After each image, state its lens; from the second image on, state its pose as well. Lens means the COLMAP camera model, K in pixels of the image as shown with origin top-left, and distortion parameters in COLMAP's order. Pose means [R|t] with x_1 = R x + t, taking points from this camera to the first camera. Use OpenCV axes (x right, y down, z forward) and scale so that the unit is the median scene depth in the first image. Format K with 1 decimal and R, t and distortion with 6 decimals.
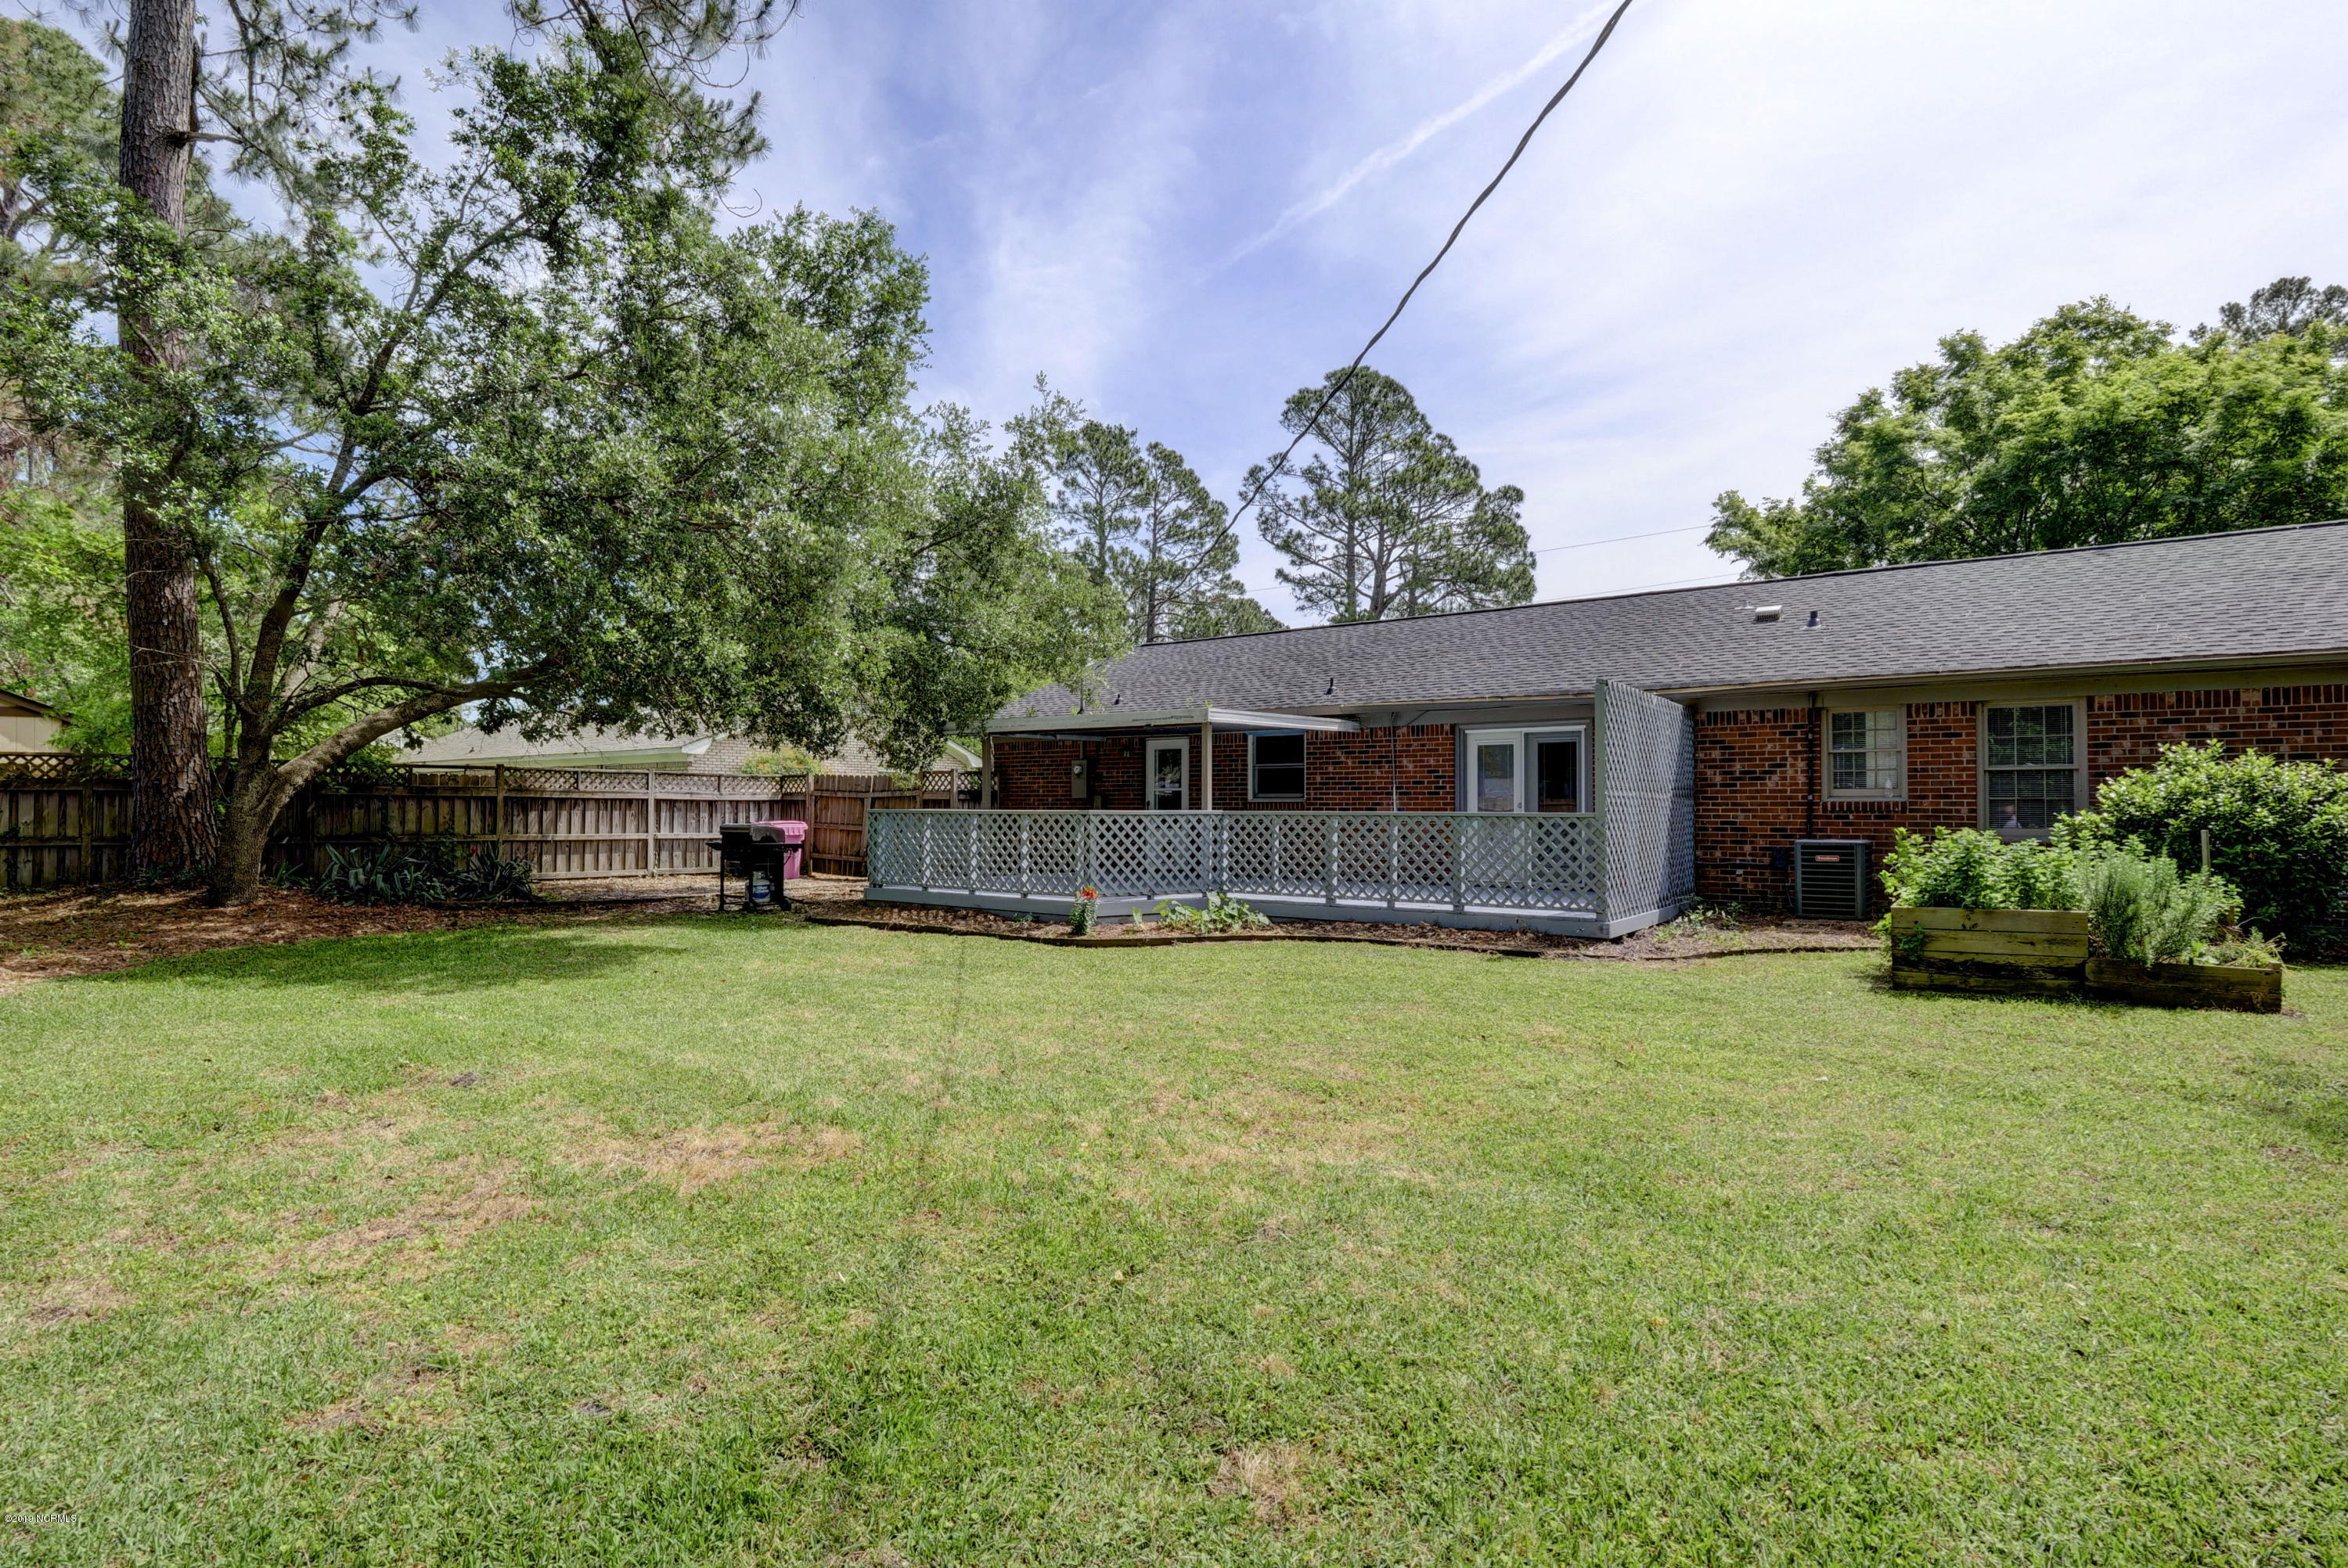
lens RADIAL K [[1140.2, 0, 1173.7], [0, 1140.2, 788.3], [0, 0, 1]] dist [-0.009158, -0.000891]
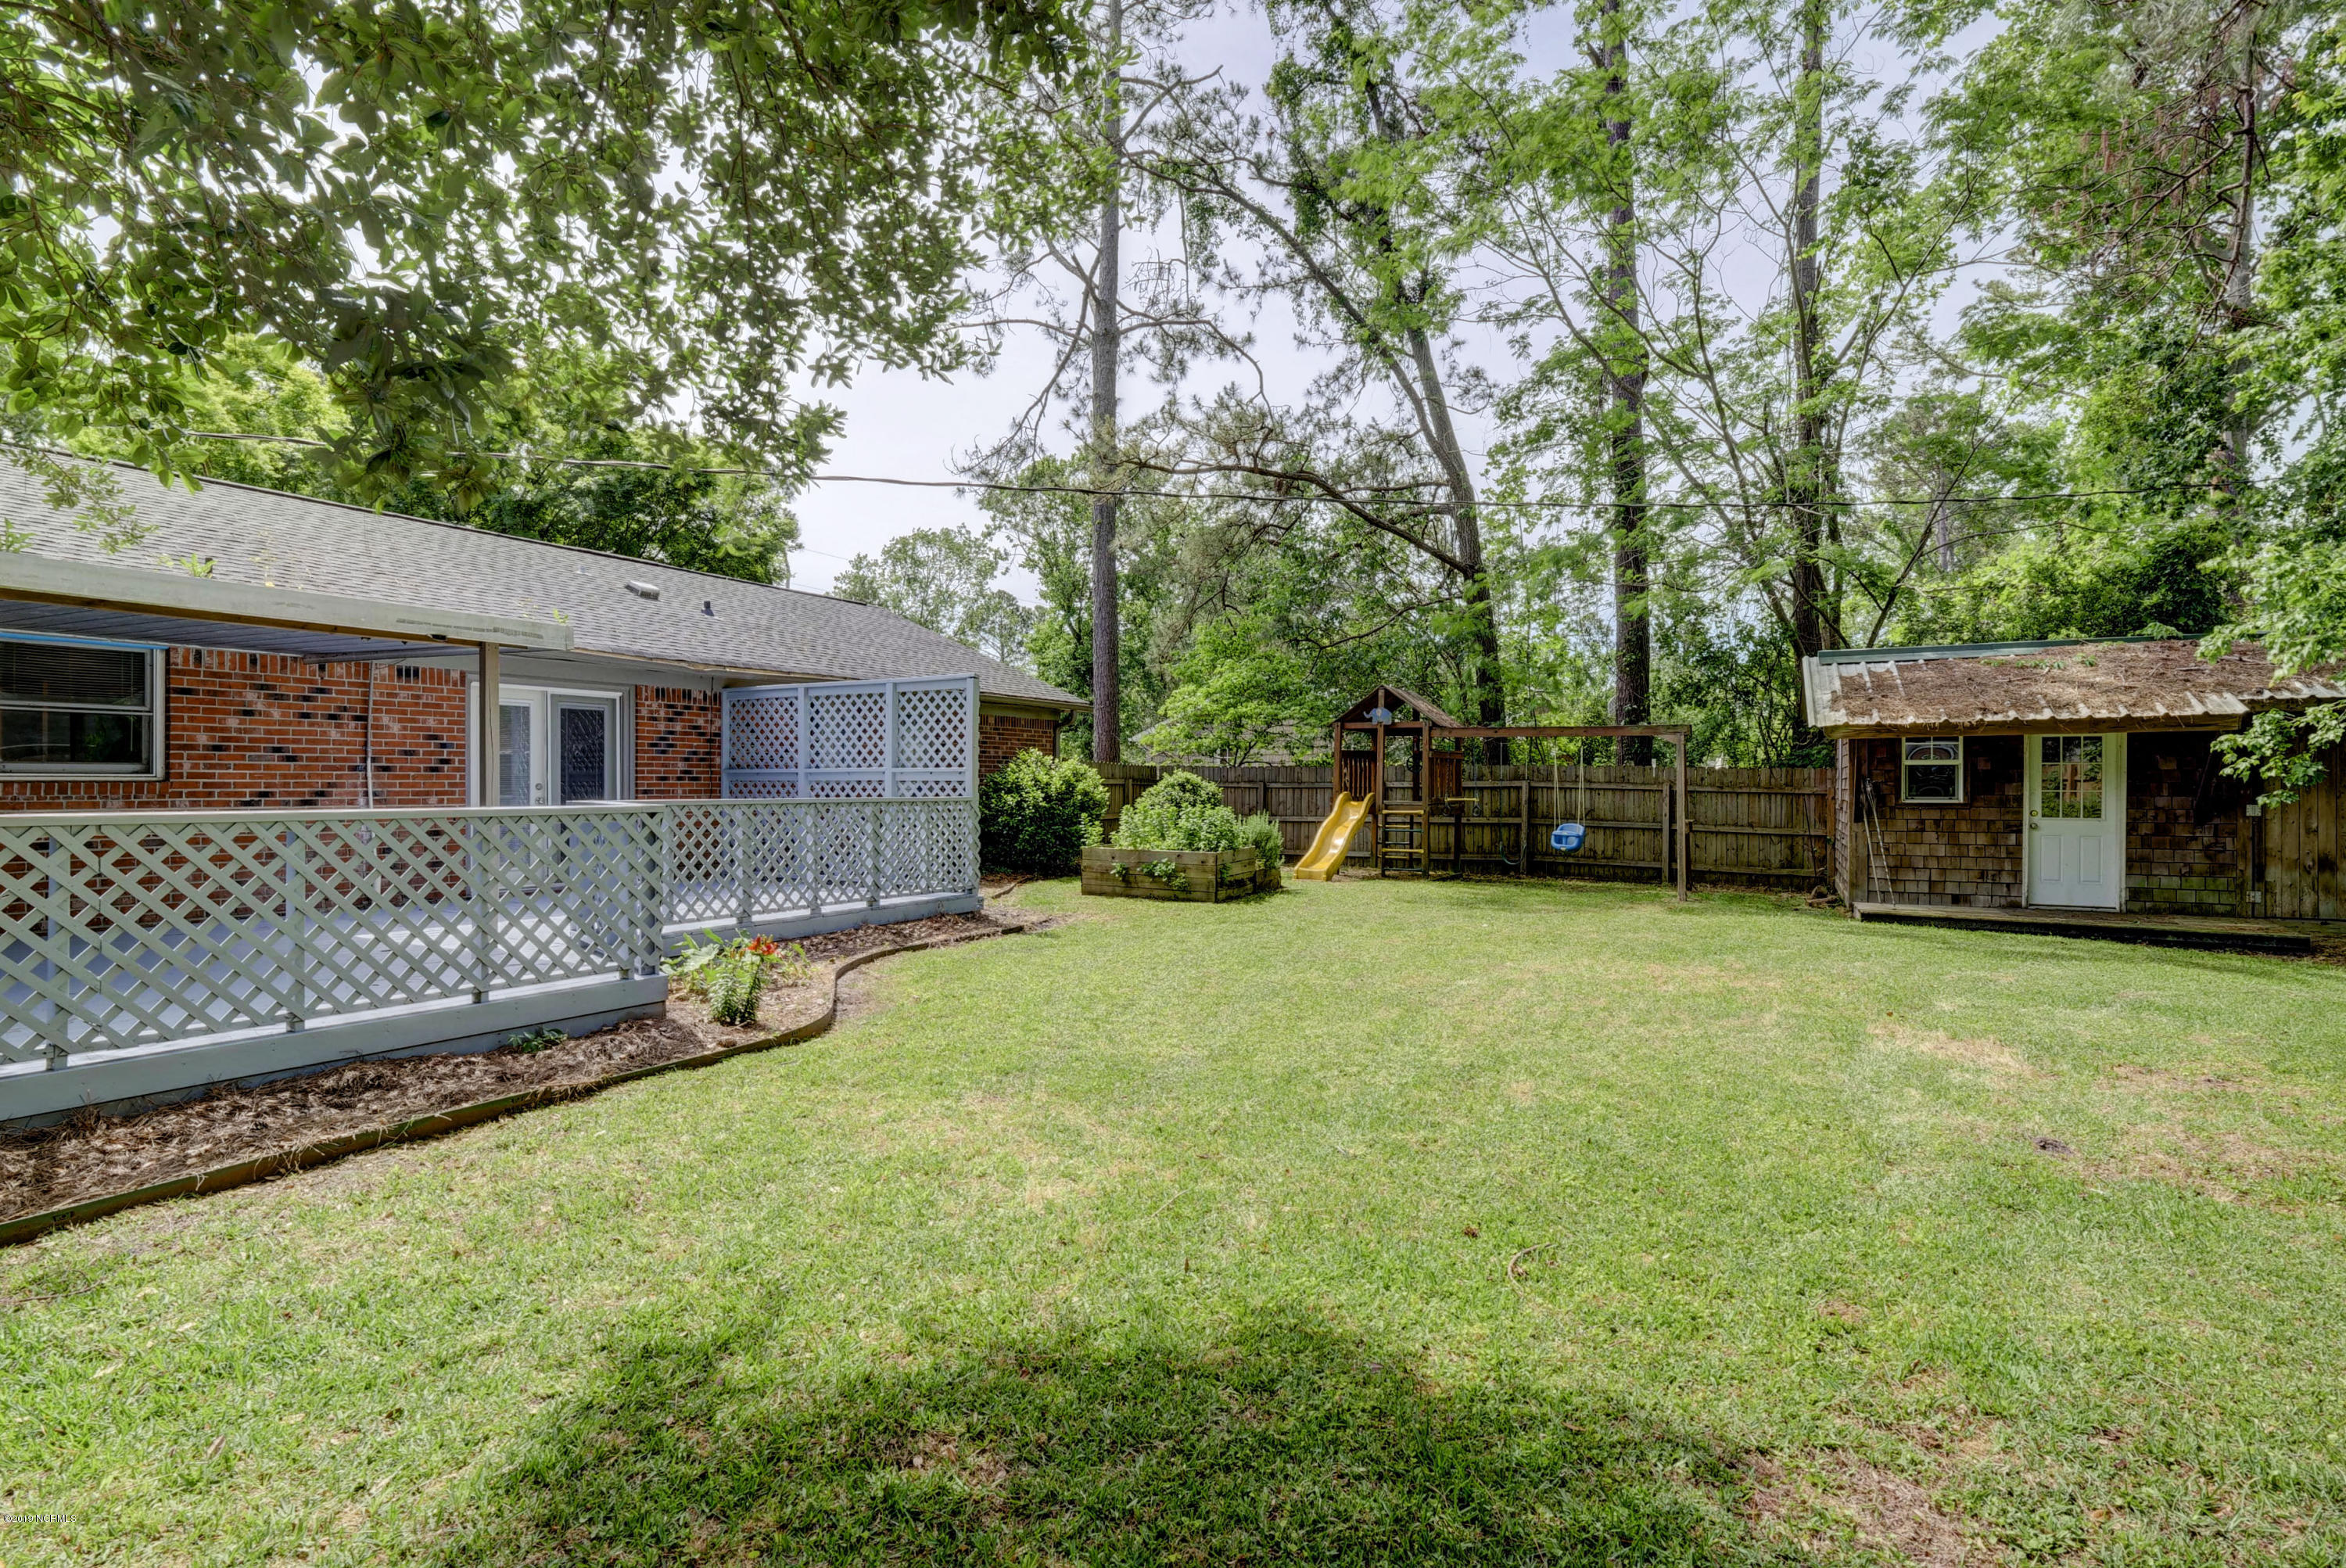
lens RADIAL K [[1139.5, 0, 1169.8], [0, 1139.5, 779.6], [0, 0, 1]] dist [-0.009158, -0.000891]
pose [[-0.145650, 0.008015, 0.989304, -0.514599], [-0.009702, 0.999908, -0.009530, 0.012441], [-0.989289, -0.010986, -0.145559, 0.707400]]
